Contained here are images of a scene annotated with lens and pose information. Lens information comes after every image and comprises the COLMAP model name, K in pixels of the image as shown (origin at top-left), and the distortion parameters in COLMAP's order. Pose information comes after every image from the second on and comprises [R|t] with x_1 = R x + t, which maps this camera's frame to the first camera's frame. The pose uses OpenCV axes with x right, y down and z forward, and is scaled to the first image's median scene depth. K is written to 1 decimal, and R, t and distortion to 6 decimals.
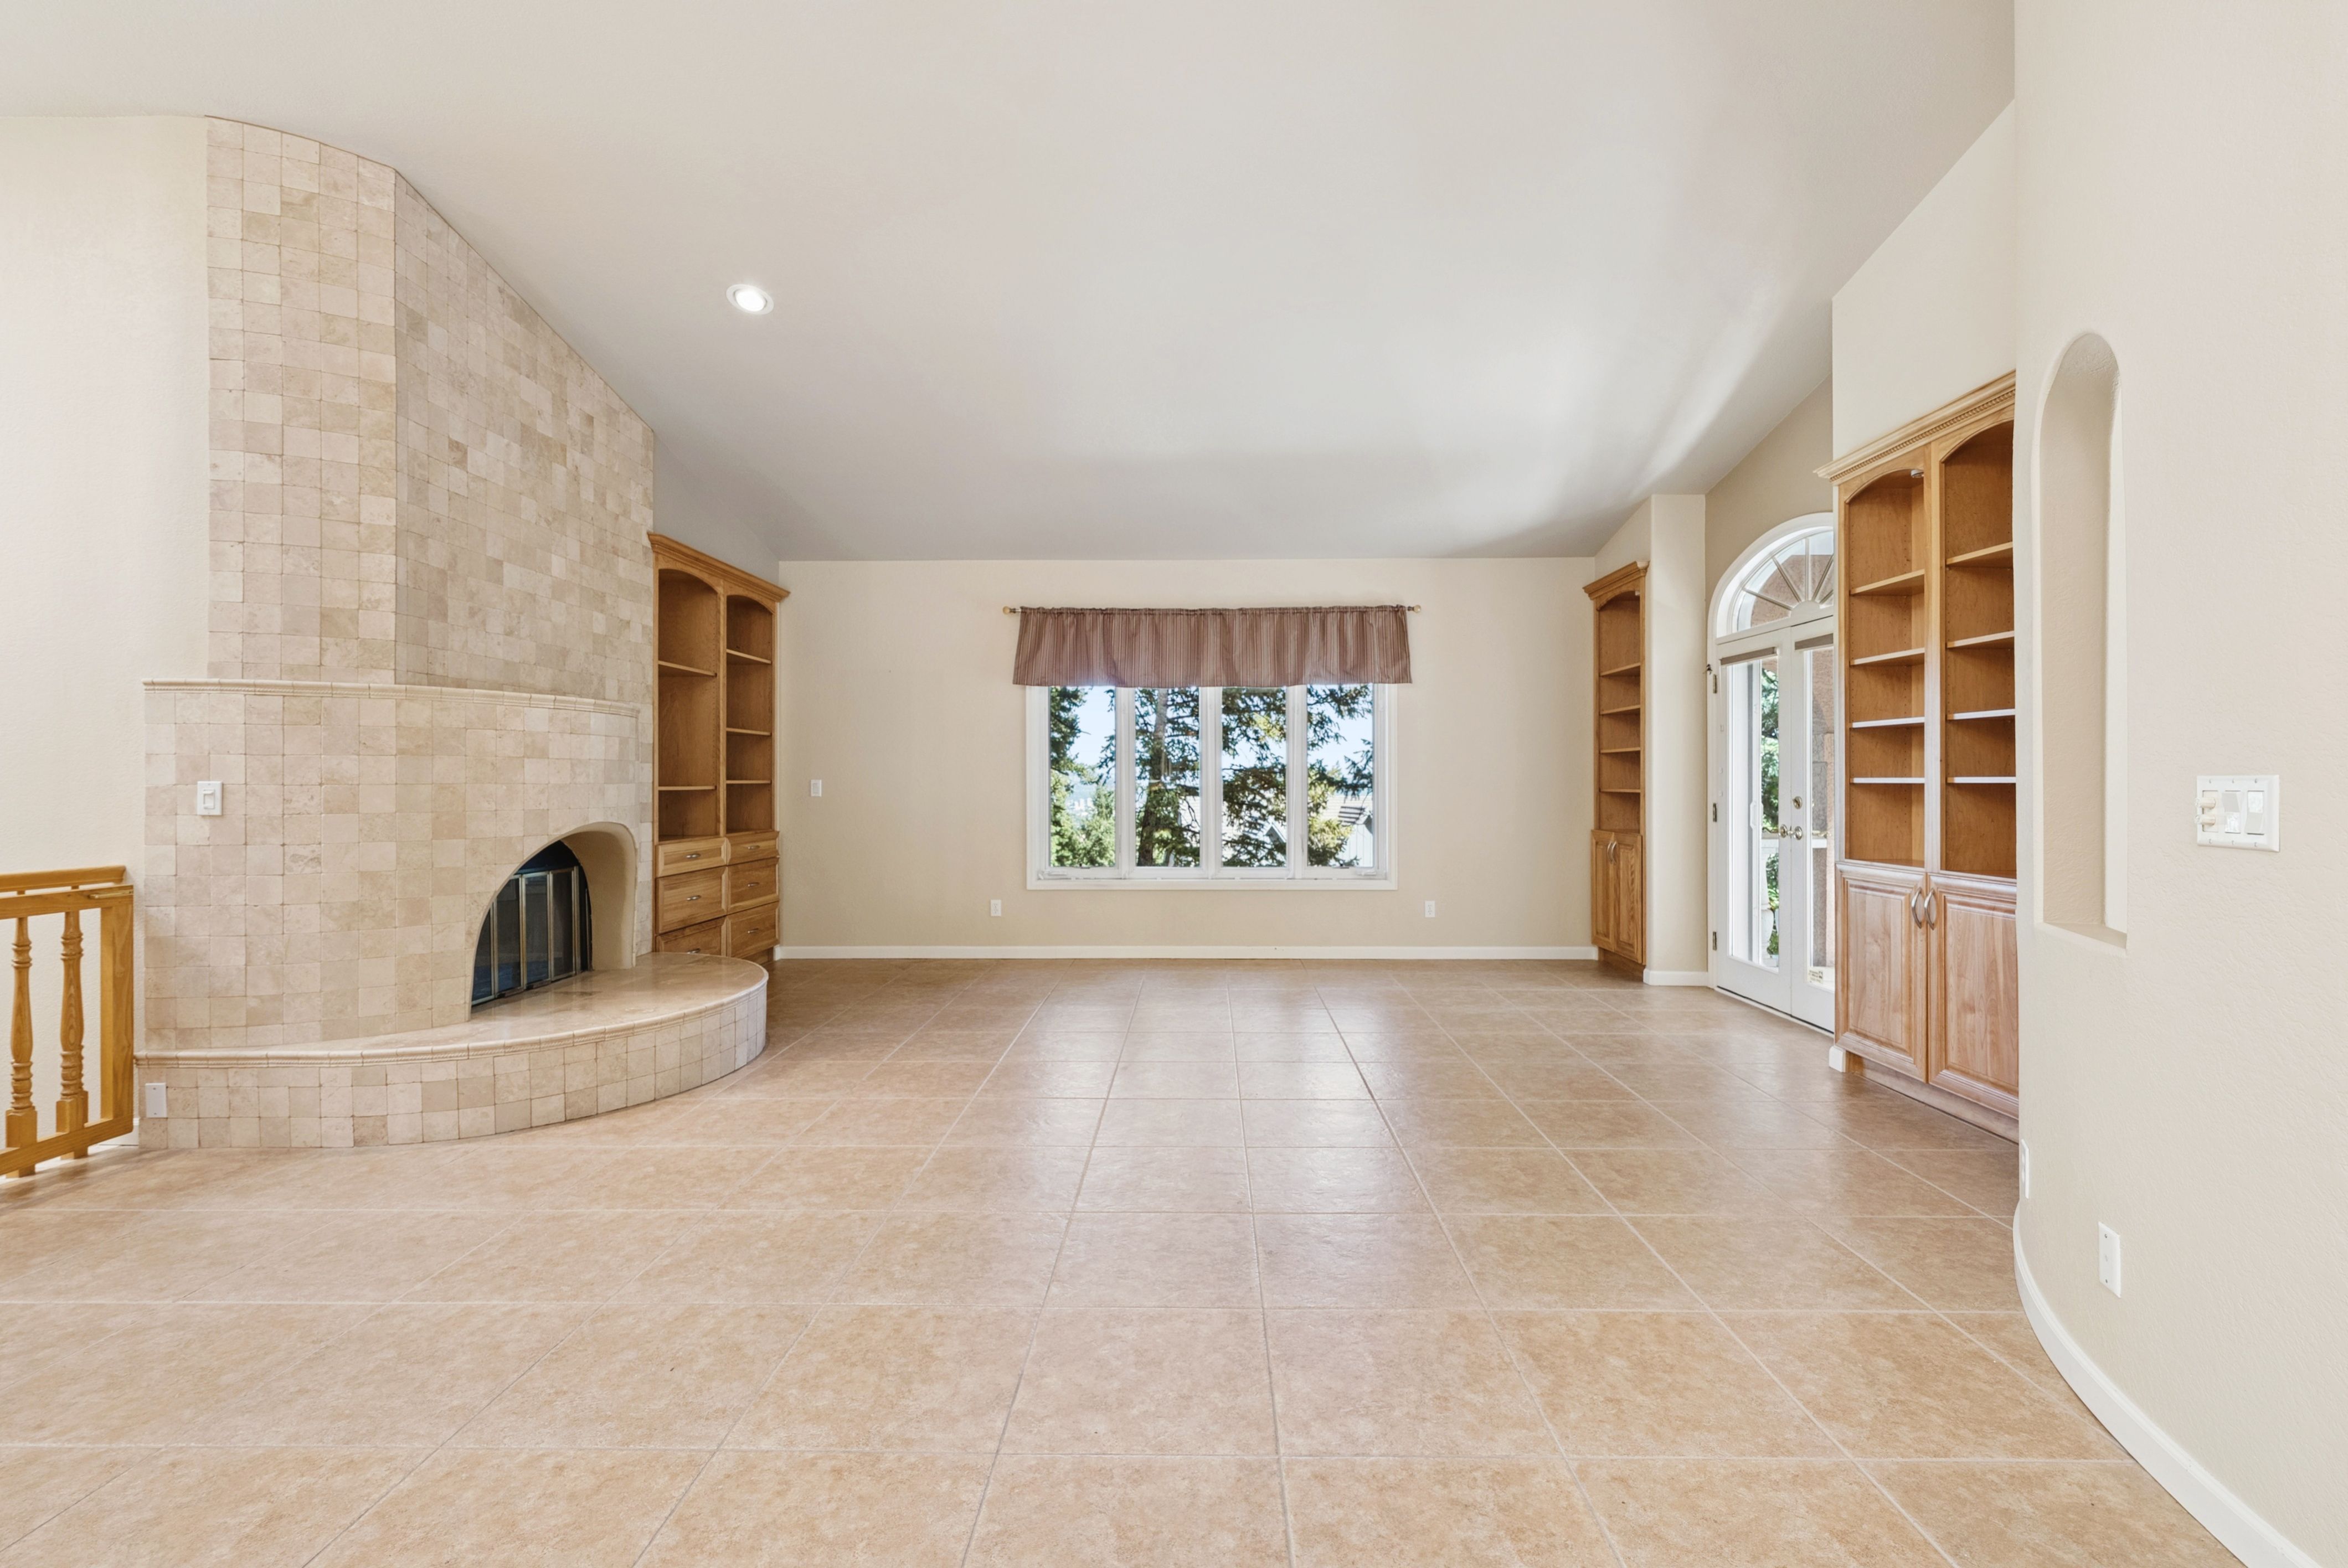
lens RADIAL K [[1049.1, 0, 1173.2], [0, 1049.1, 780.9], [0, 0, 1]] dist [0.003448, -0.000407]
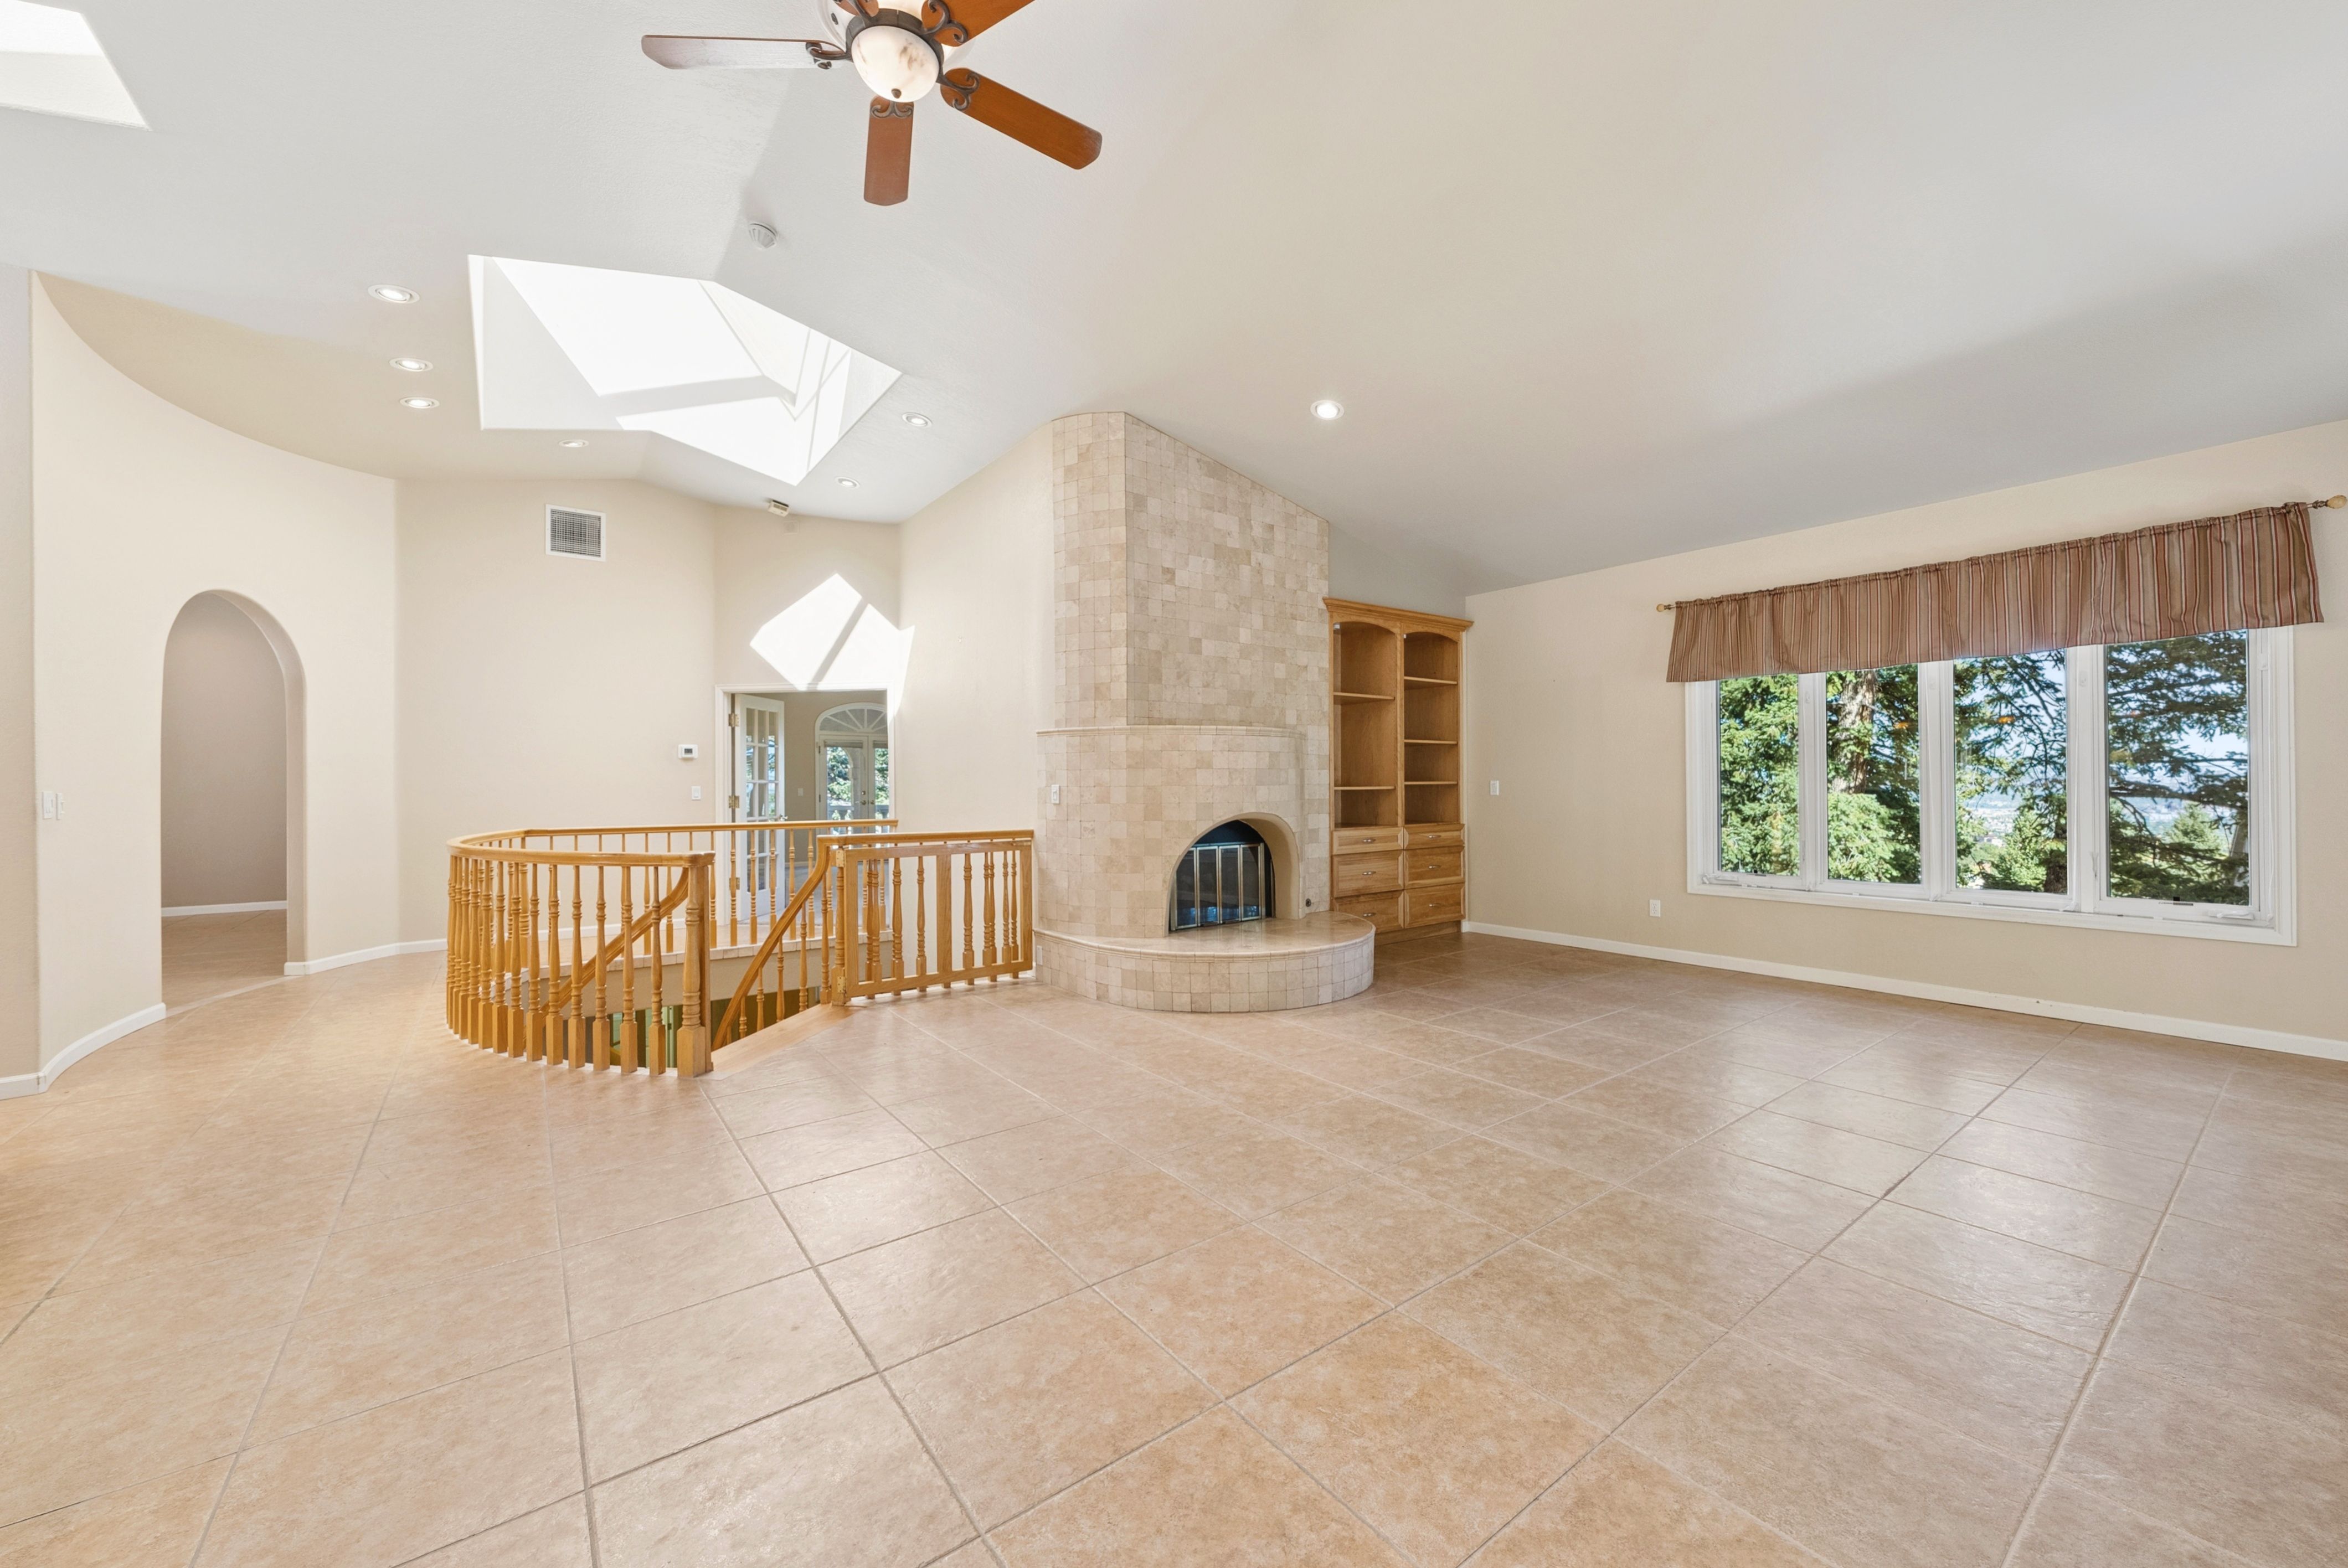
lens RADIAL K [[905.8, 0, 1171.4], [0, 905.8, 785.0], [0, 0, 1]] dist [-0.000961, -0.000040]
pose [[0.598290, -0.002343, -0.801276, 0.397154], [0.006733, 0.999975, 0.002104, -0.001297], [0.801252, -0.006654, 0.598291, 0.189667]]
